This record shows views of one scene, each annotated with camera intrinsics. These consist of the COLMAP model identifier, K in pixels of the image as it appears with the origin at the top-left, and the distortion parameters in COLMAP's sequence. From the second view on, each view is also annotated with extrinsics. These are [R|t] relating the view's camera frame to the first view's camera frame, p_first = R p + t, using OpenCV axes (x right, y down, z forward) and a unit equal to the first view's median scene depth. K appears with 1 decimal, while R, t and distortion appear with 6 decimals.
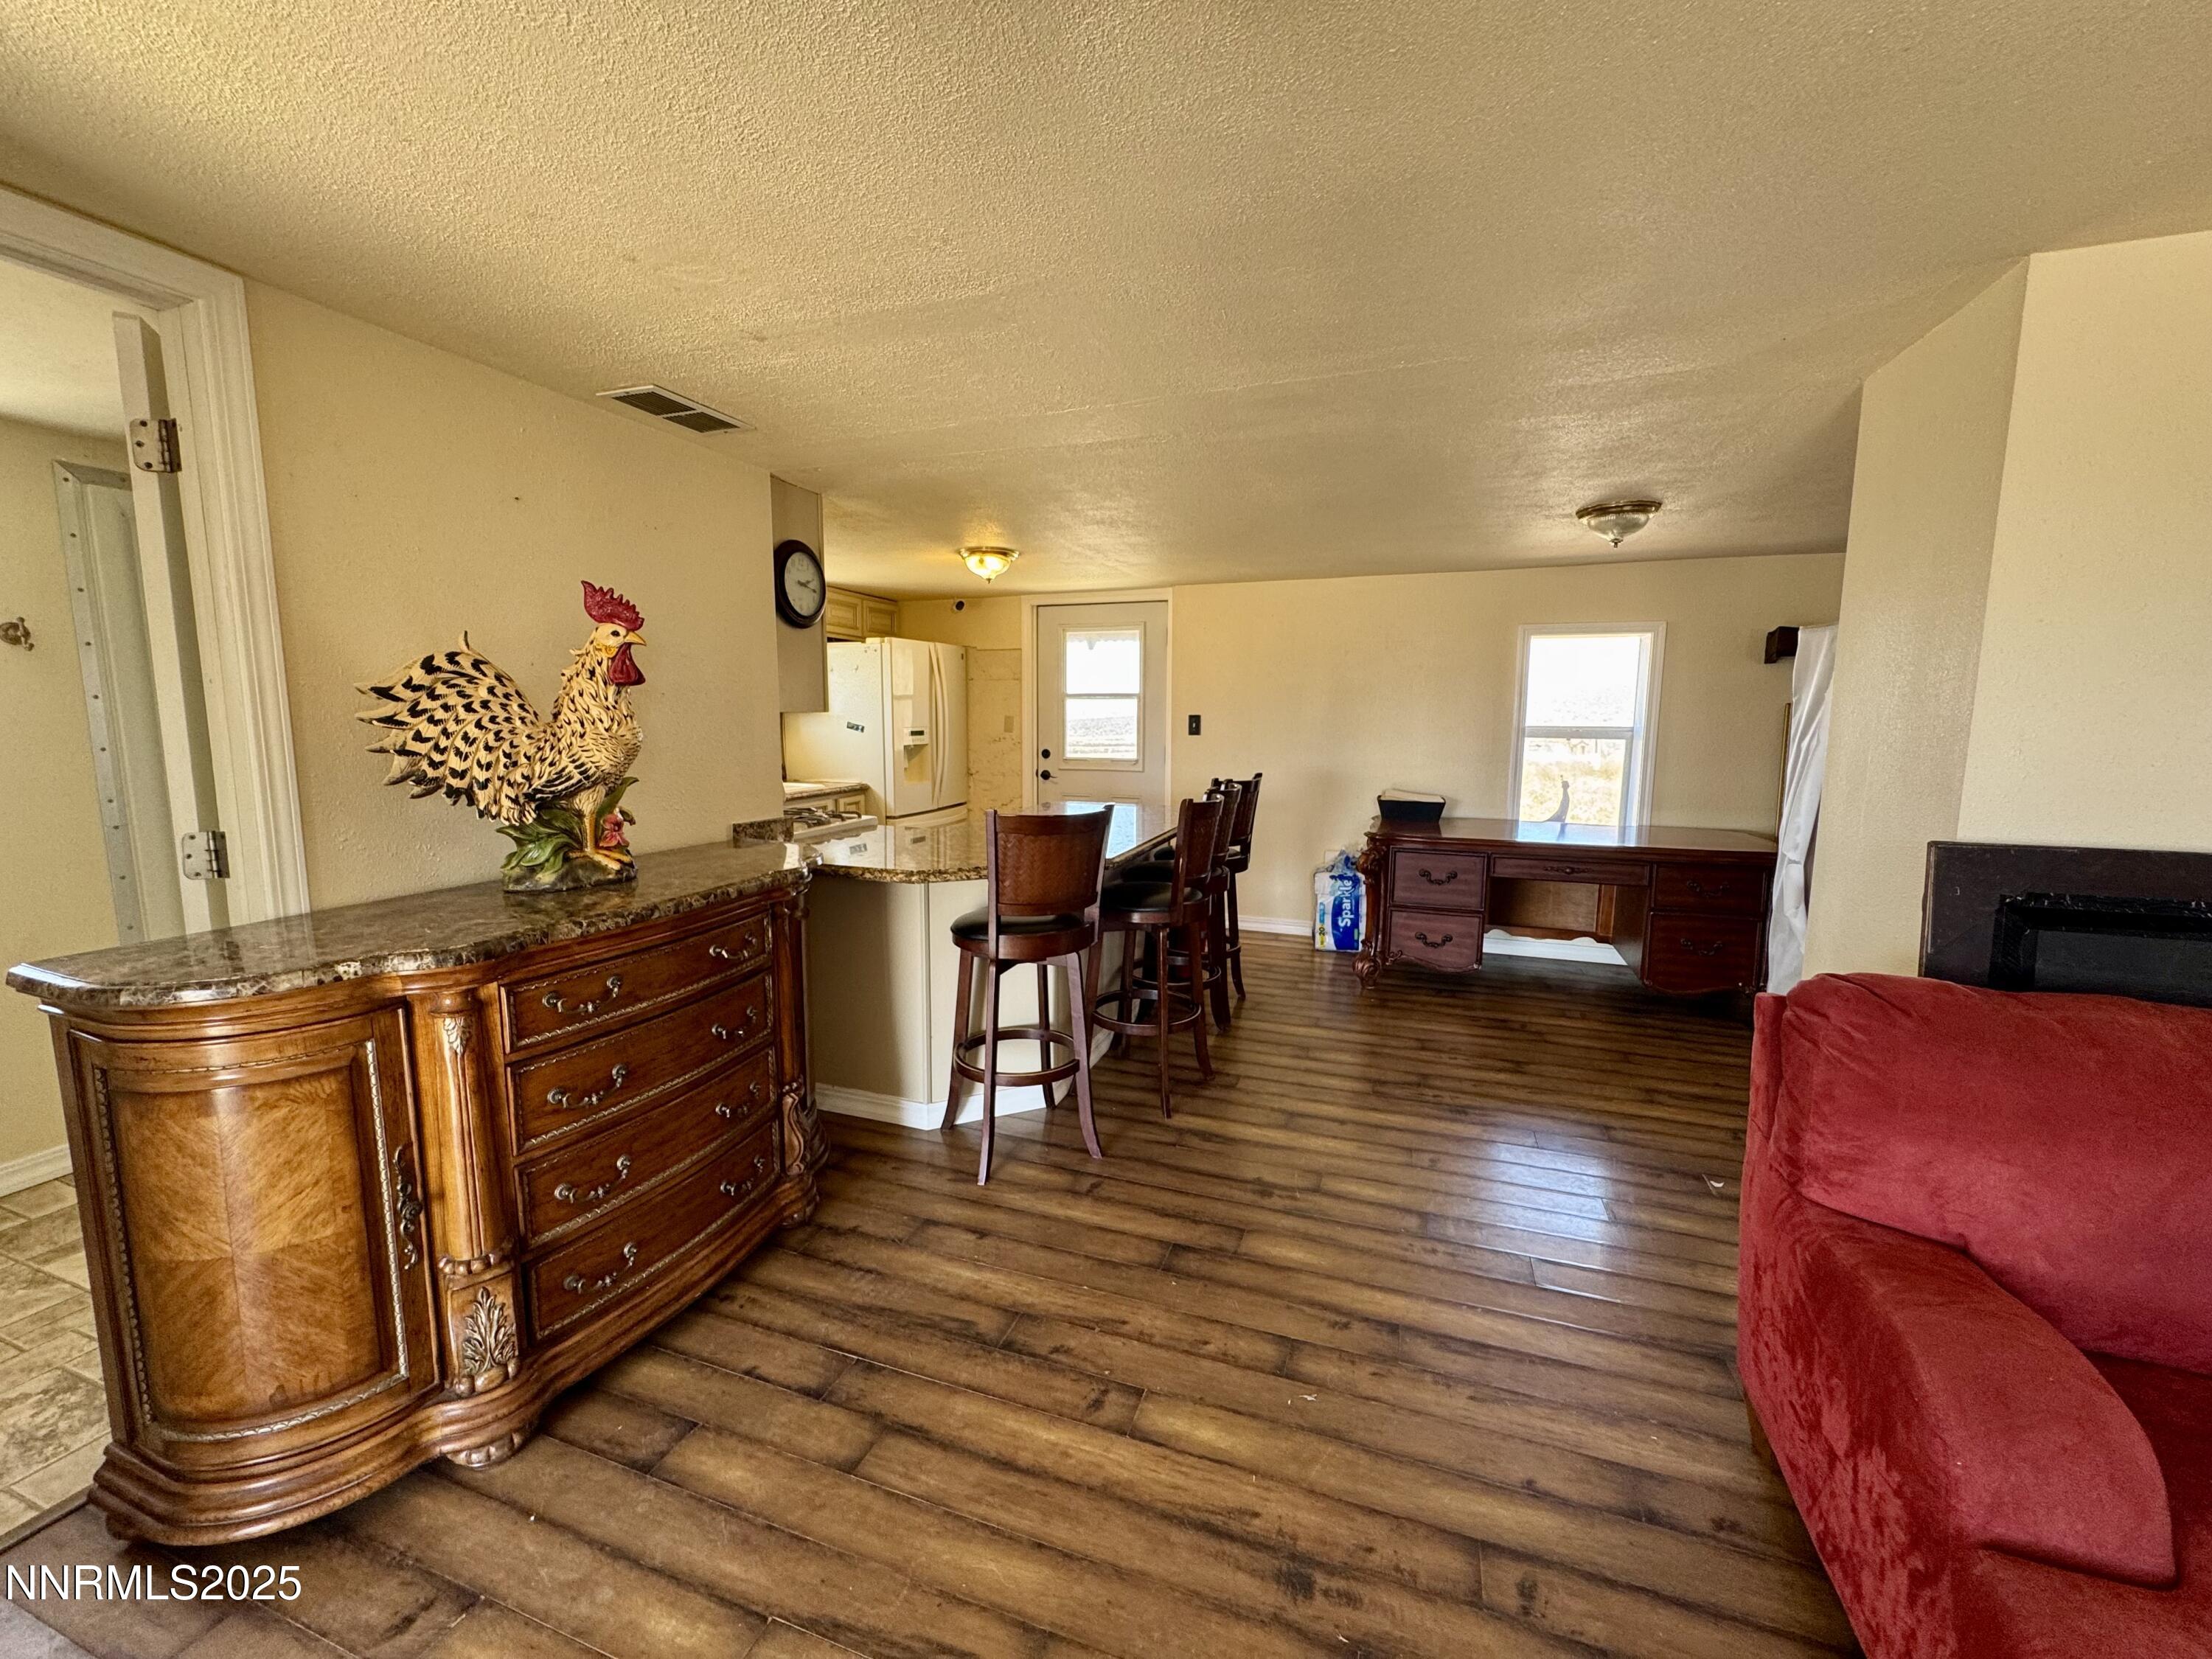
lens RADIAL K [[882.3, 0, 1100.7], [0, 882.3, 826.4], [0, 0, 1]] dist [-0.000828, -0.000268]
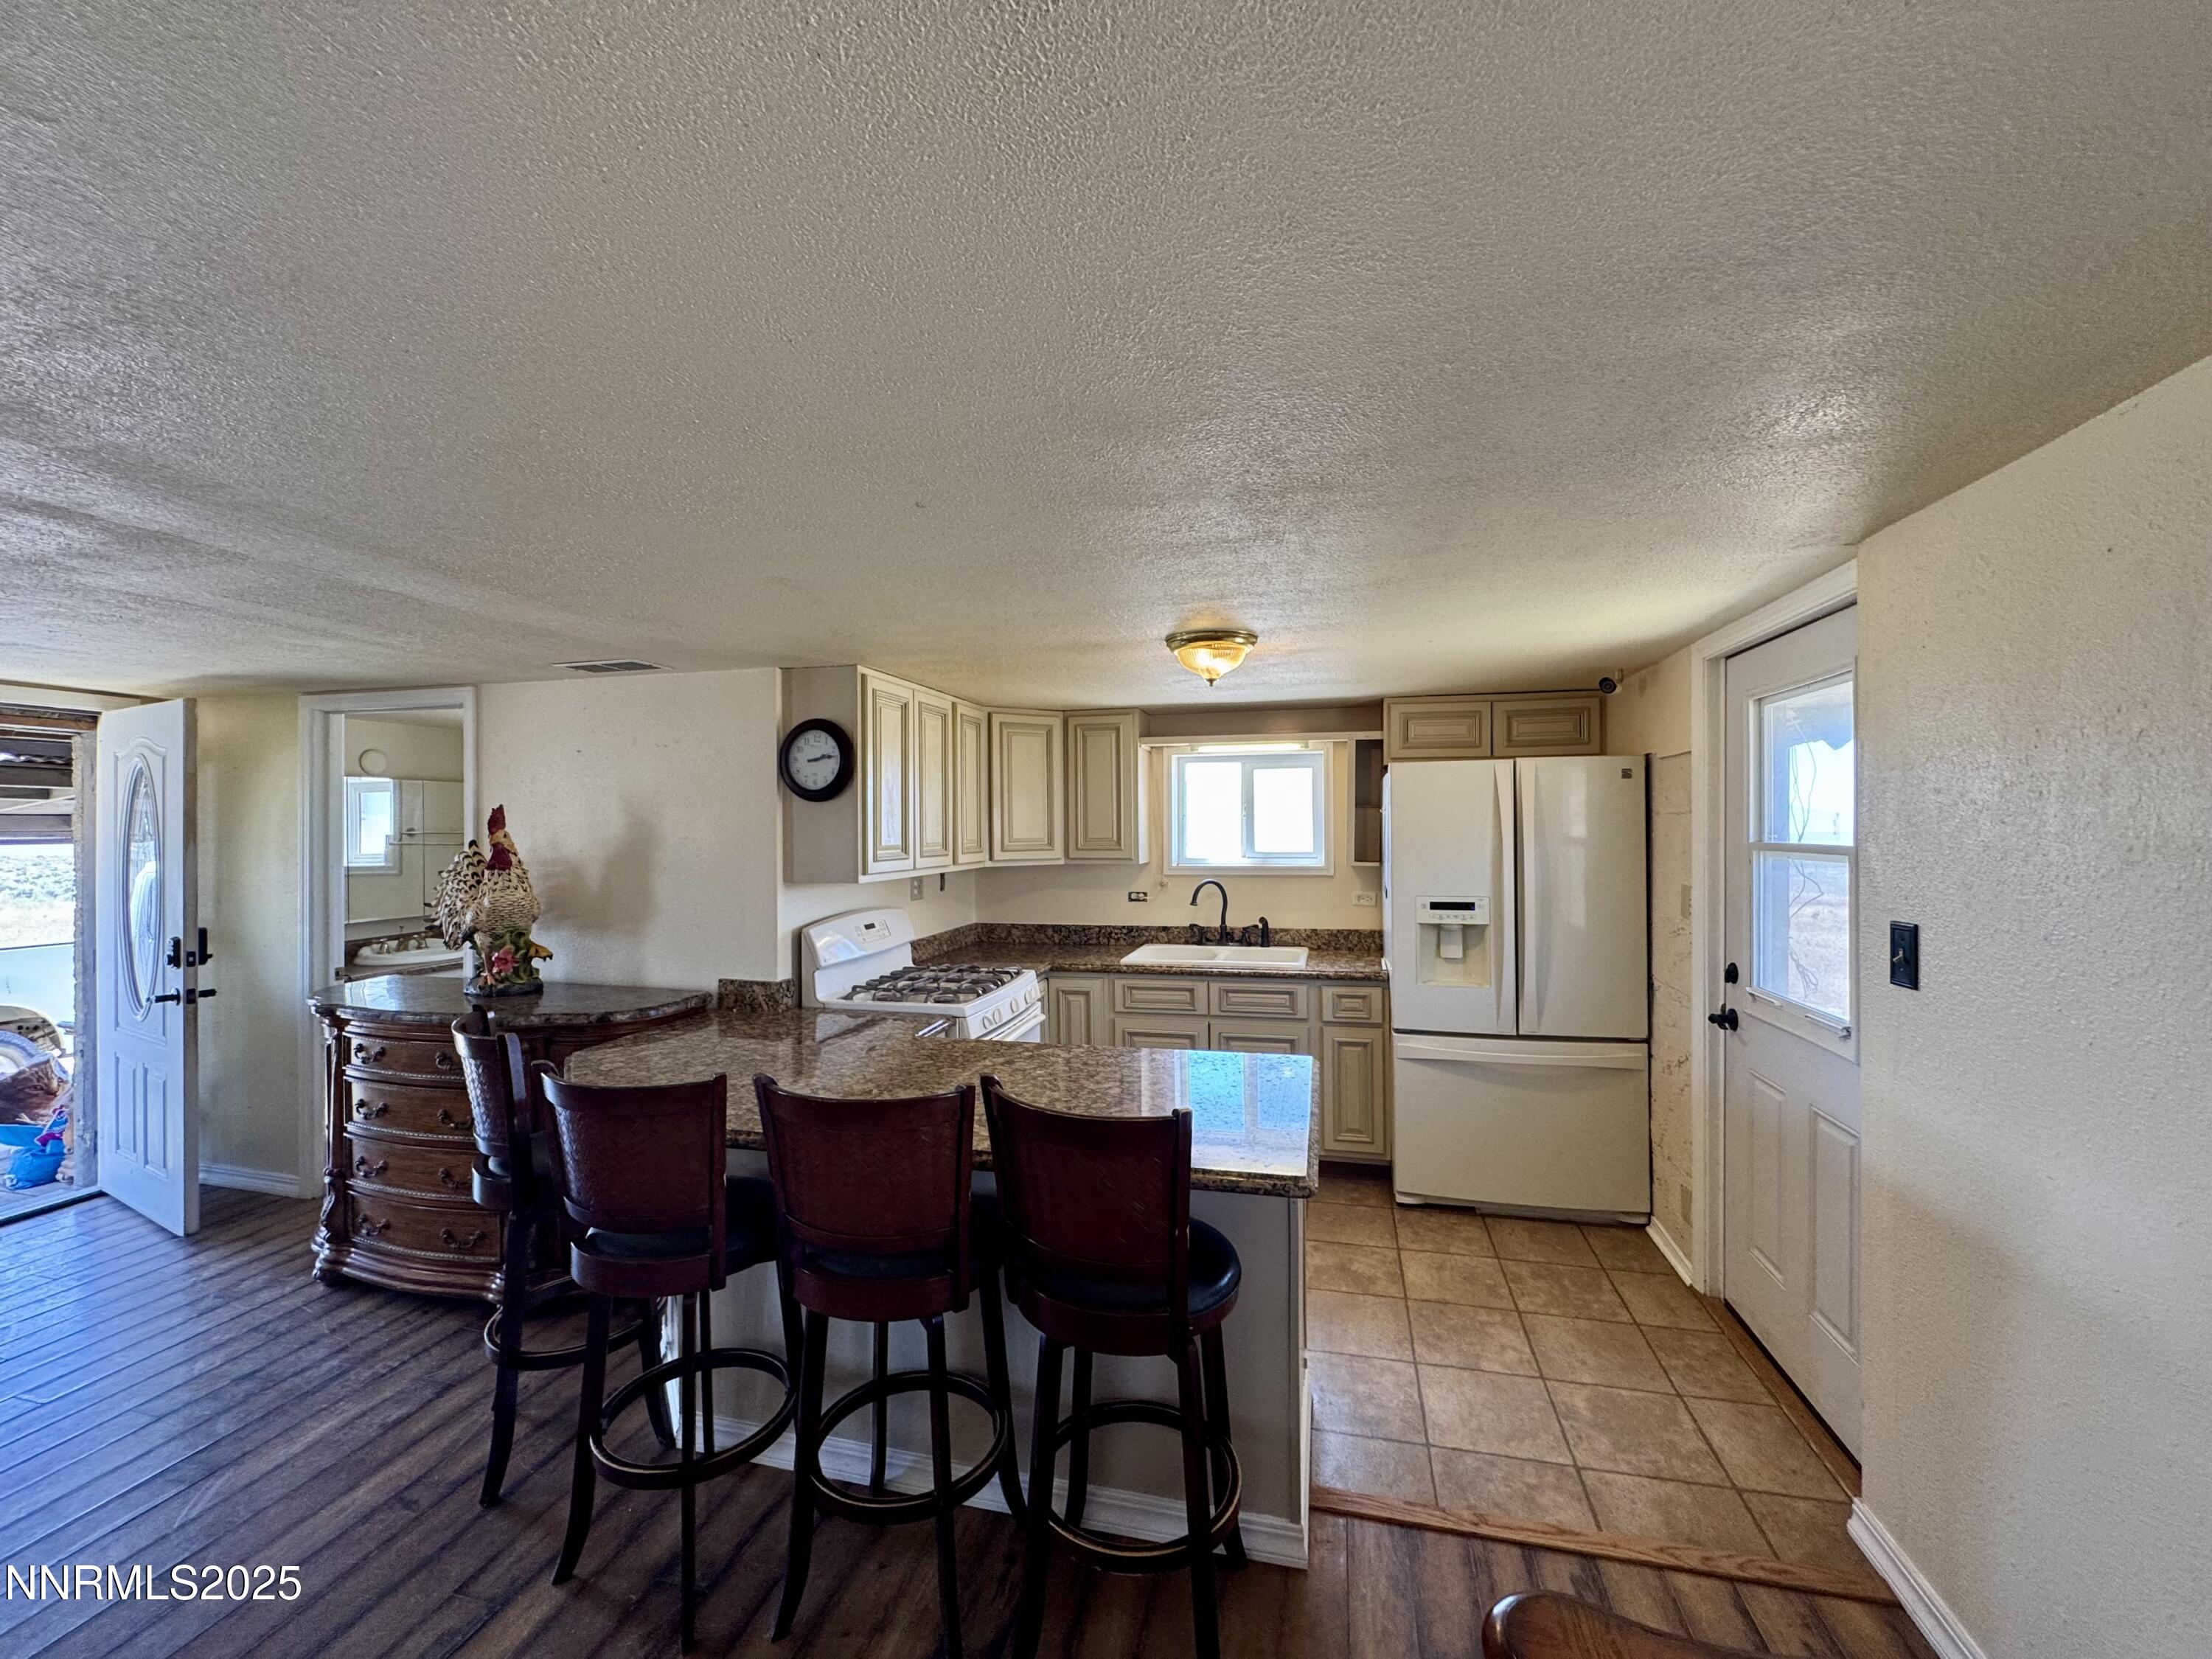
lens RADIAL K [[882.3, 0, 1102.0], [0, 882.3, 822.6], [0, 0, 1]] dist [-0.000828, -0.000268]
pose [[0.090194, -0.011299, -0.995860, 0.672247], [-0.121264, 0.992371, -0.022242, -0.204143], [0.988514, 0.122768, 0.088136, 1.170453]]
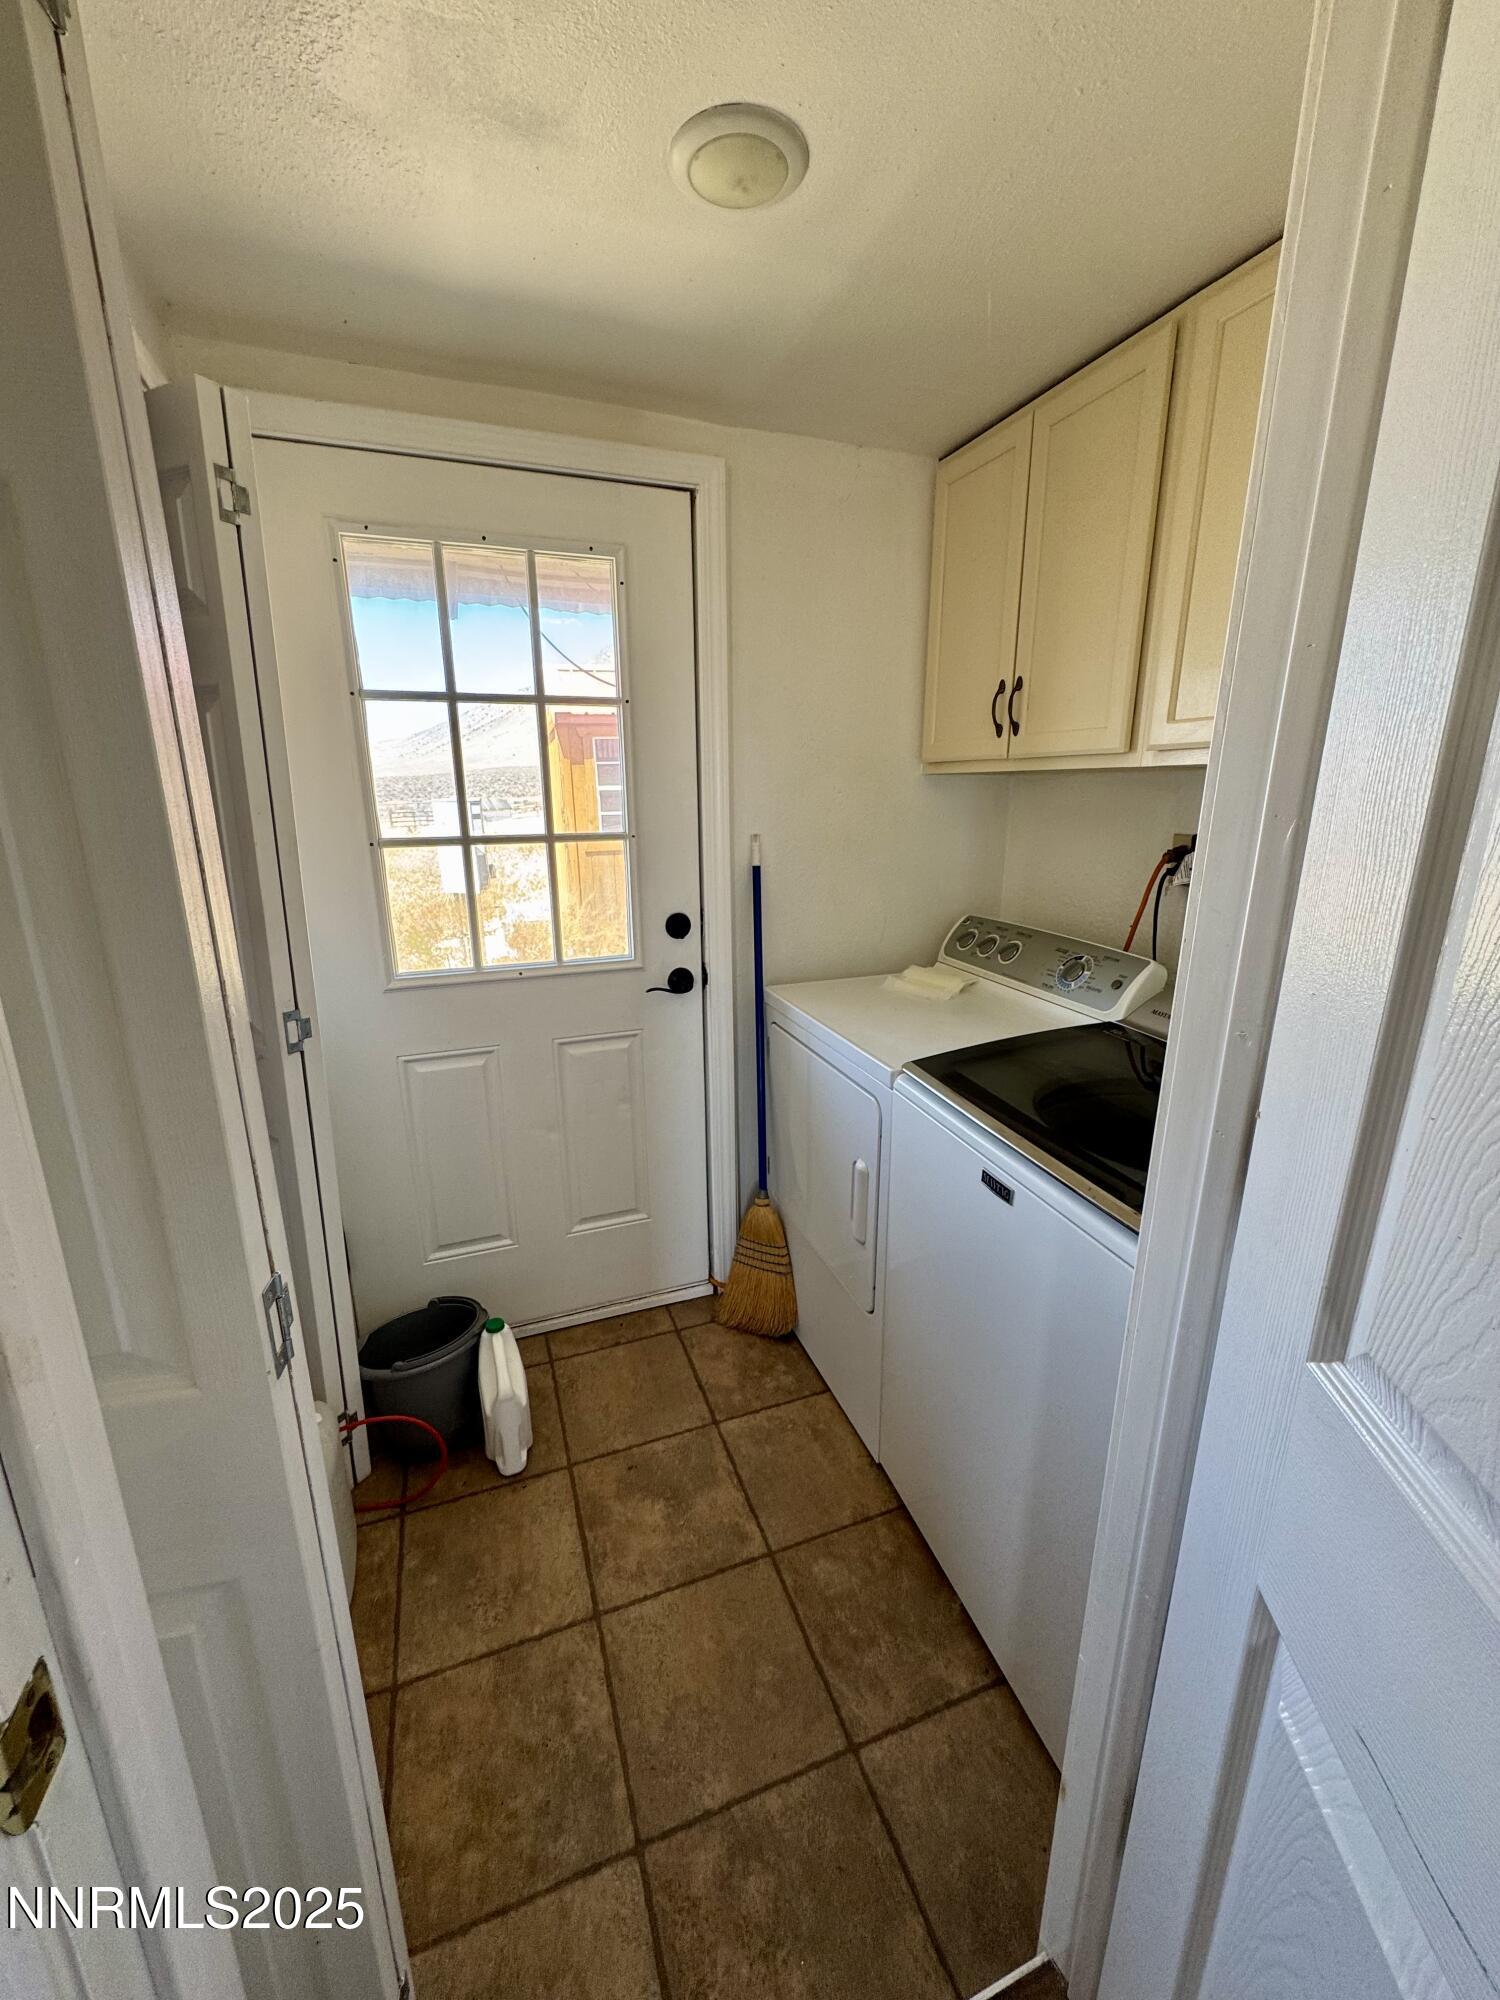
lens RADIAL K [[797.7, 0, 753.3], [0, 797.7, 989.8], [0, 0, 1]] dist [-0.000828, -0.000268]
pose [[-0.646753, -0.205769, 0.734418, -0.594518], [0.093183, 0.934387, 0.343857, -0.255307], [-0.756985, 0.290826, -0.585144, 1.736159]]
